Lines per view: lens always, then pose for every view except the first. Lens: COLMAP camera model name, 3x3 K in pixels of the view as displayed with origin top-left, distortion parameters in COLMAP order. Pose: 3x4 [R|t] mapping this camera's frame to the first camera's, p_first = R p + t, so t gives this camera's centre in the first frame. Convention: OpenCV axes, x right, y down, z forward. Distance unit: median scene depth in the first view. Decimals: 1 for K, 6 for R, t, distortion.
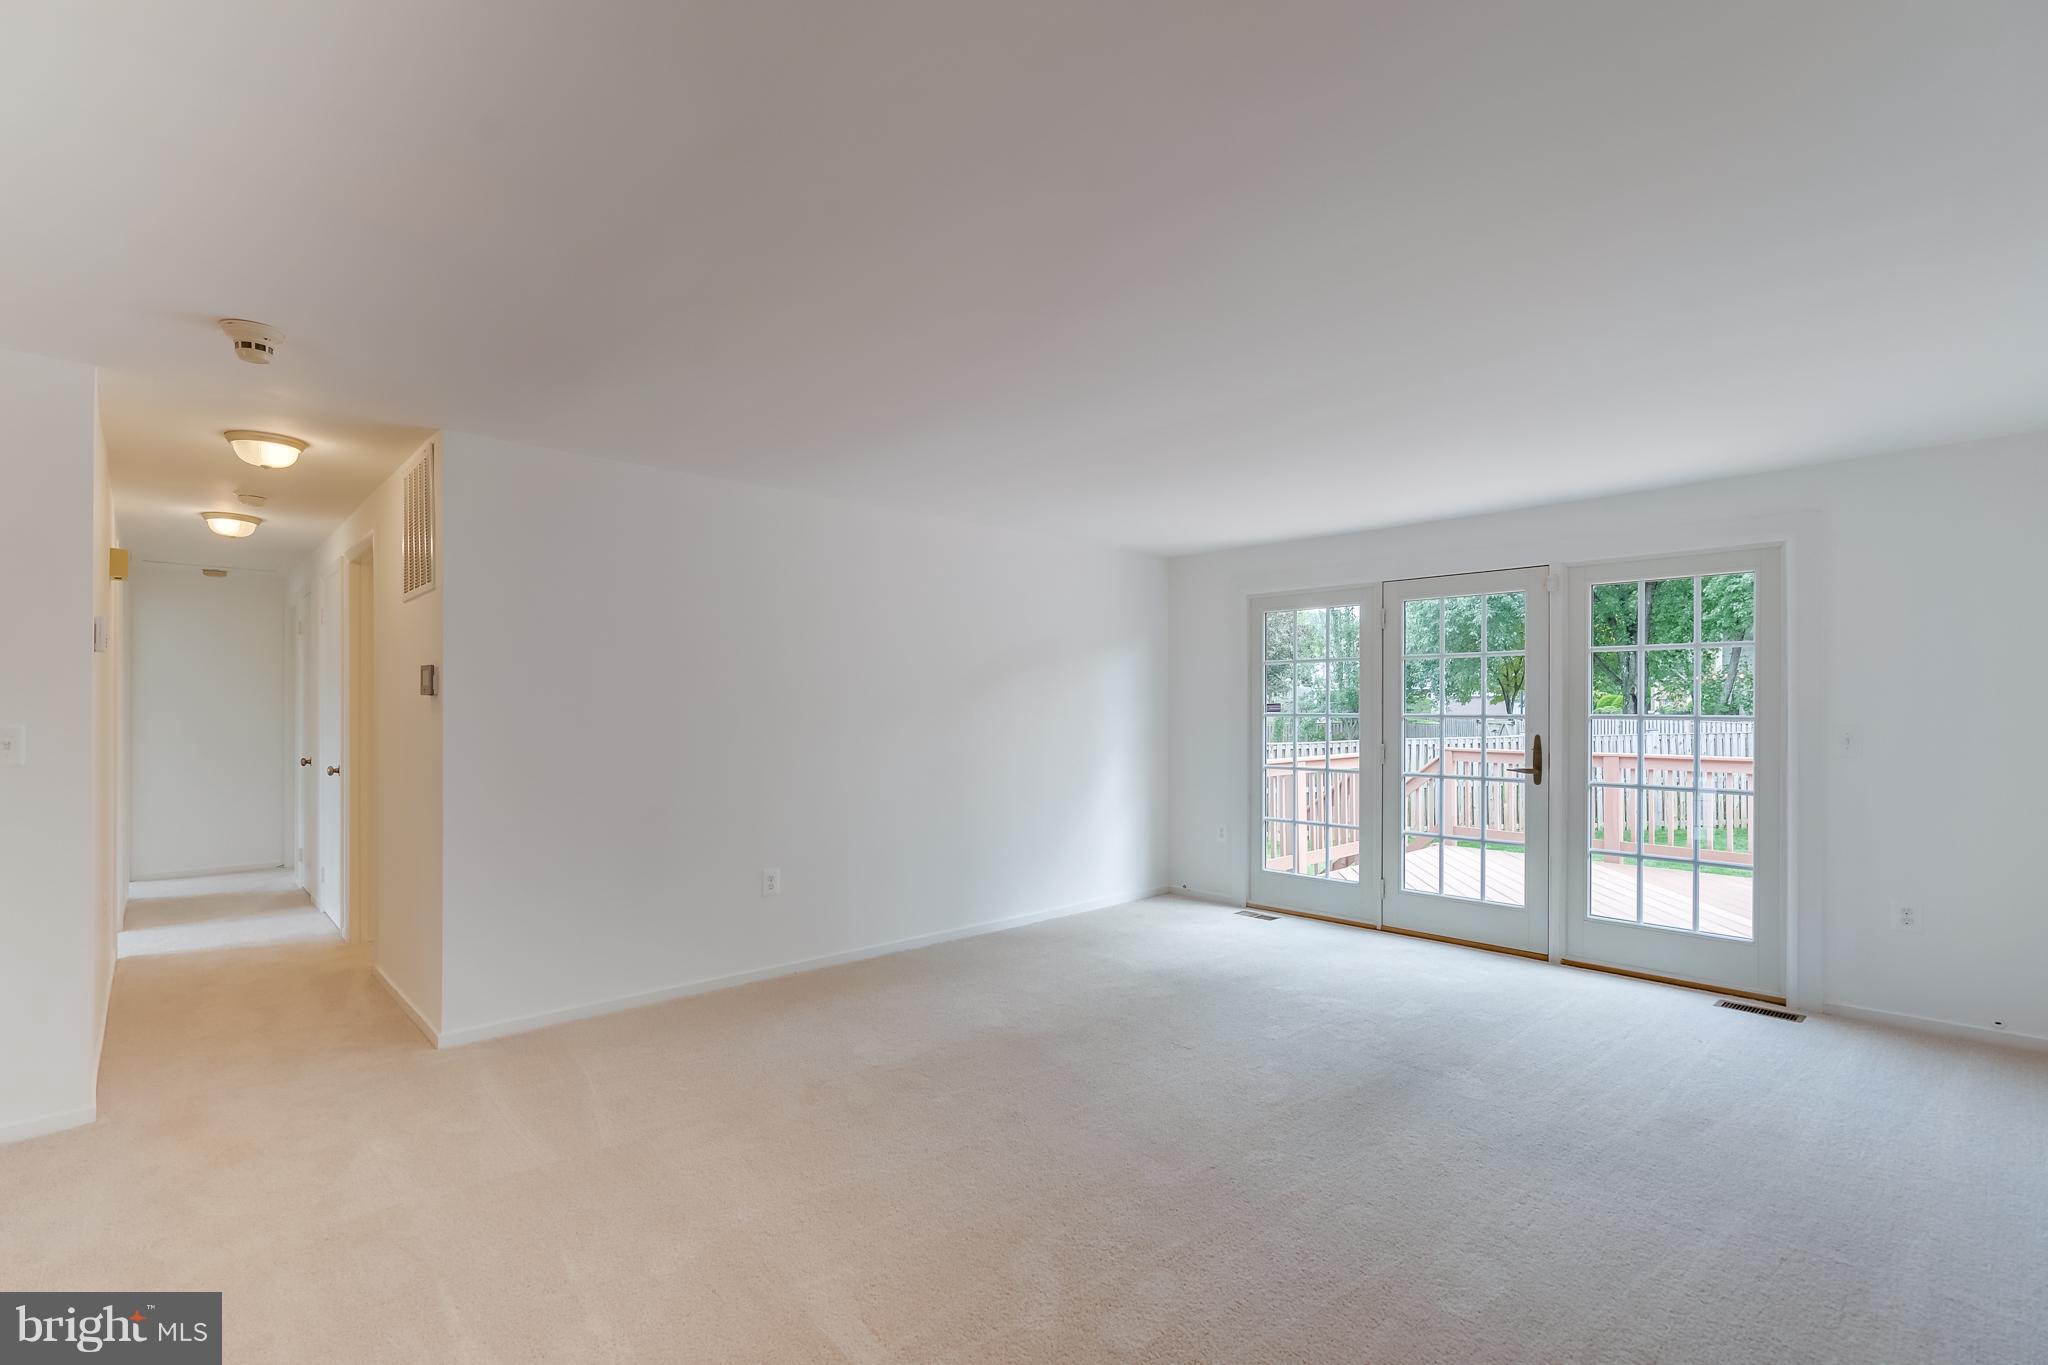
lens RADIAL K [[924.8, 0, 1012.7], [0, 924.8, 687.5], [0, 0, 1]] dist [0.000938, 0.000054]
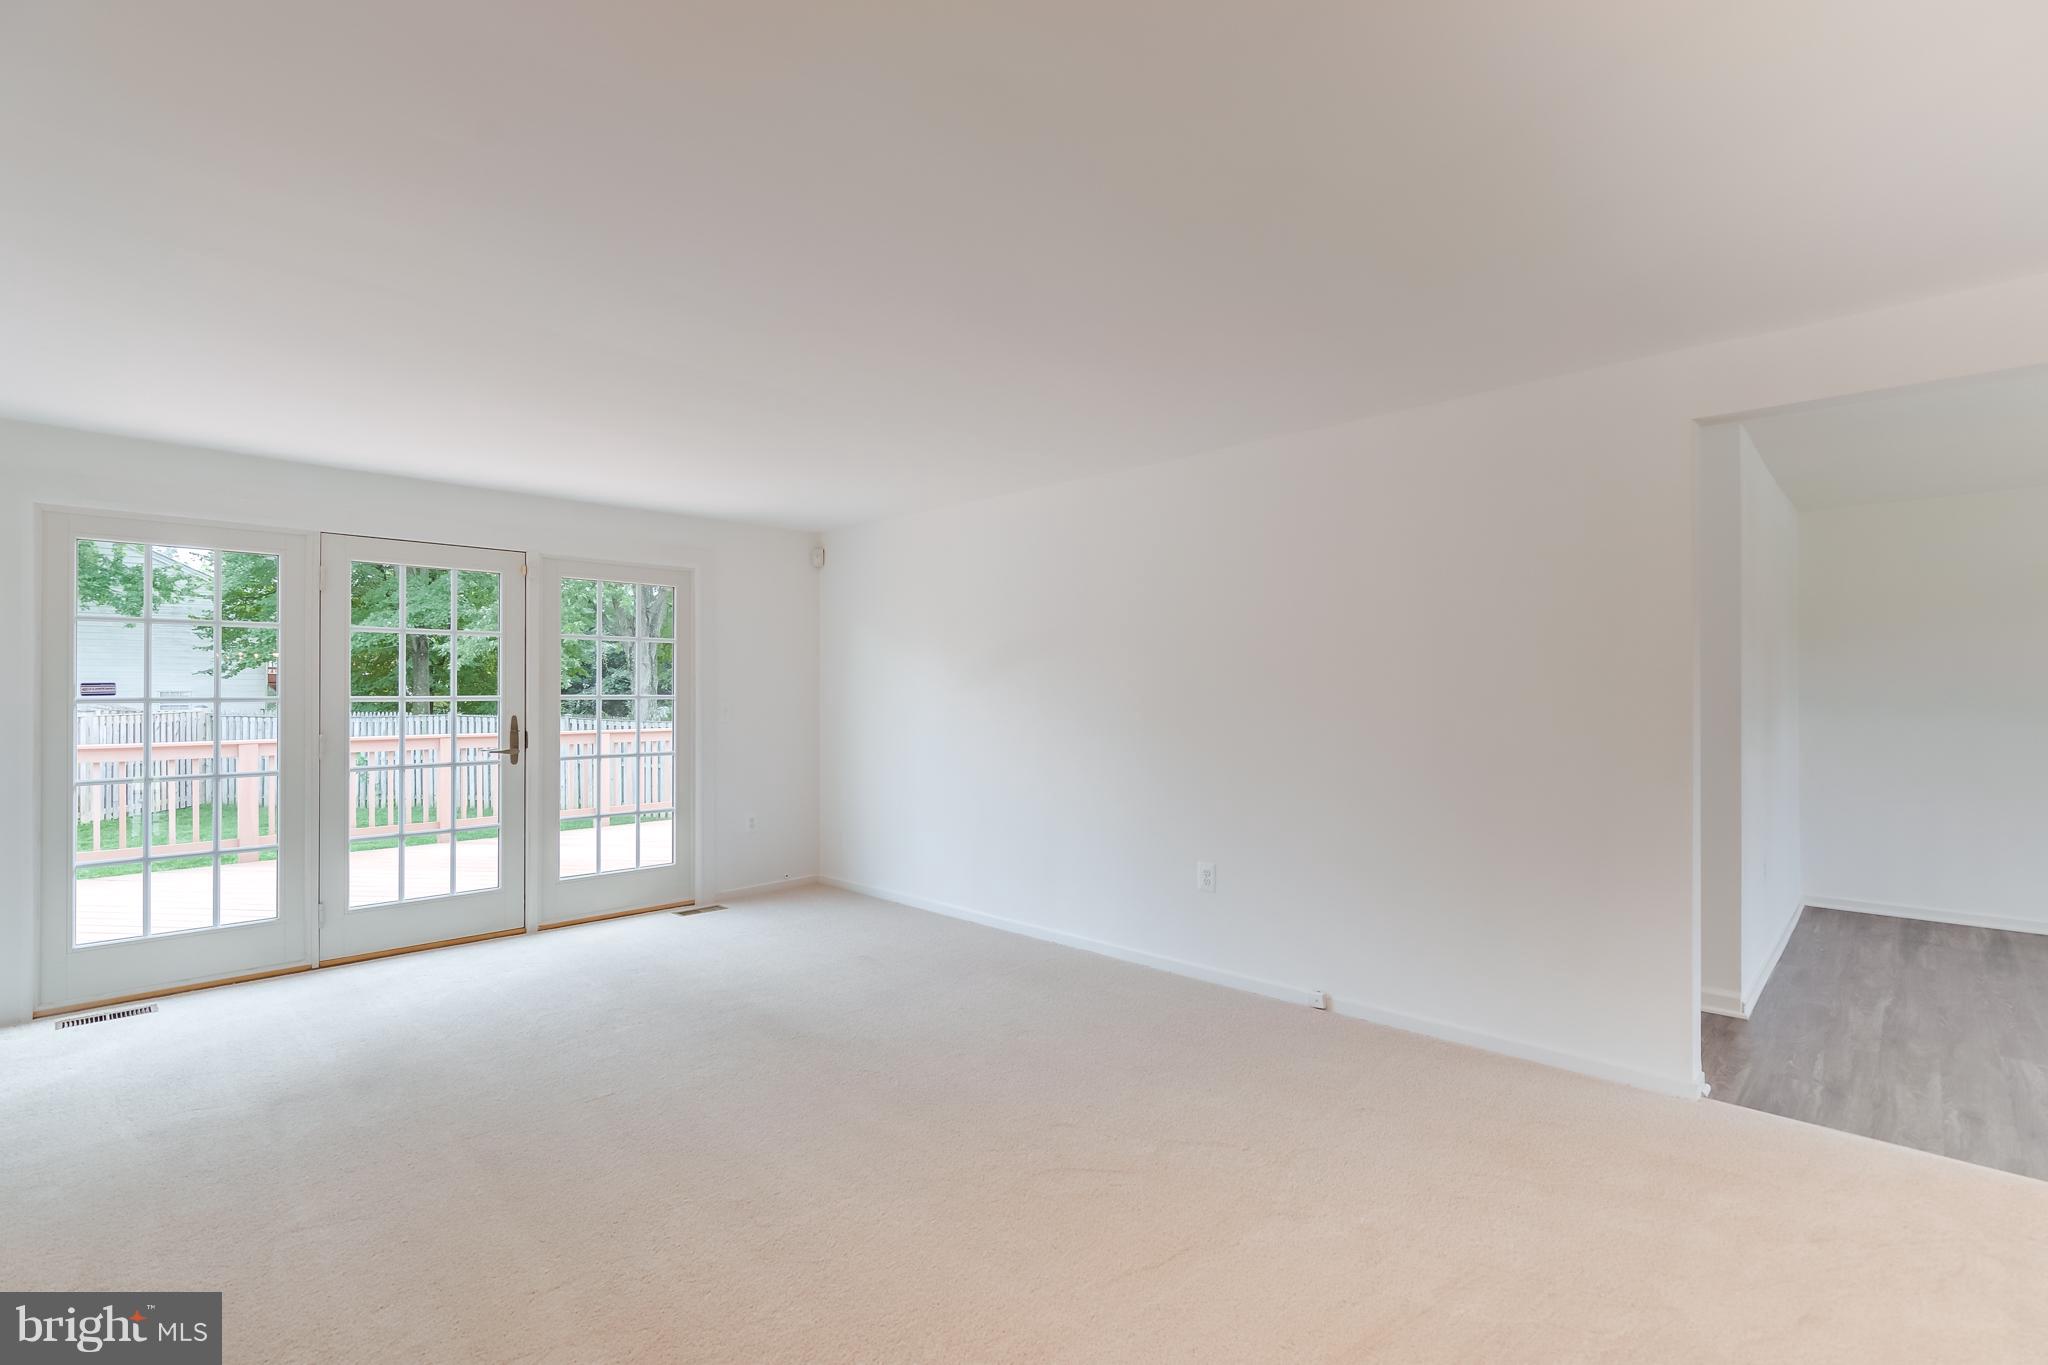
lens RADIAL K [[924.8, 0, 1012.7], [0, 924.8, 687.5], [0, 0, 1]] dist [0.000938, 0.000054]
pose [[-0.048885, 0.002264, 0.998802, -0.434857], [-0.021195, 0.999770, -0.003304, 0.010359], [-0.998580, -0.021331, -0.048826, 0.453230]]
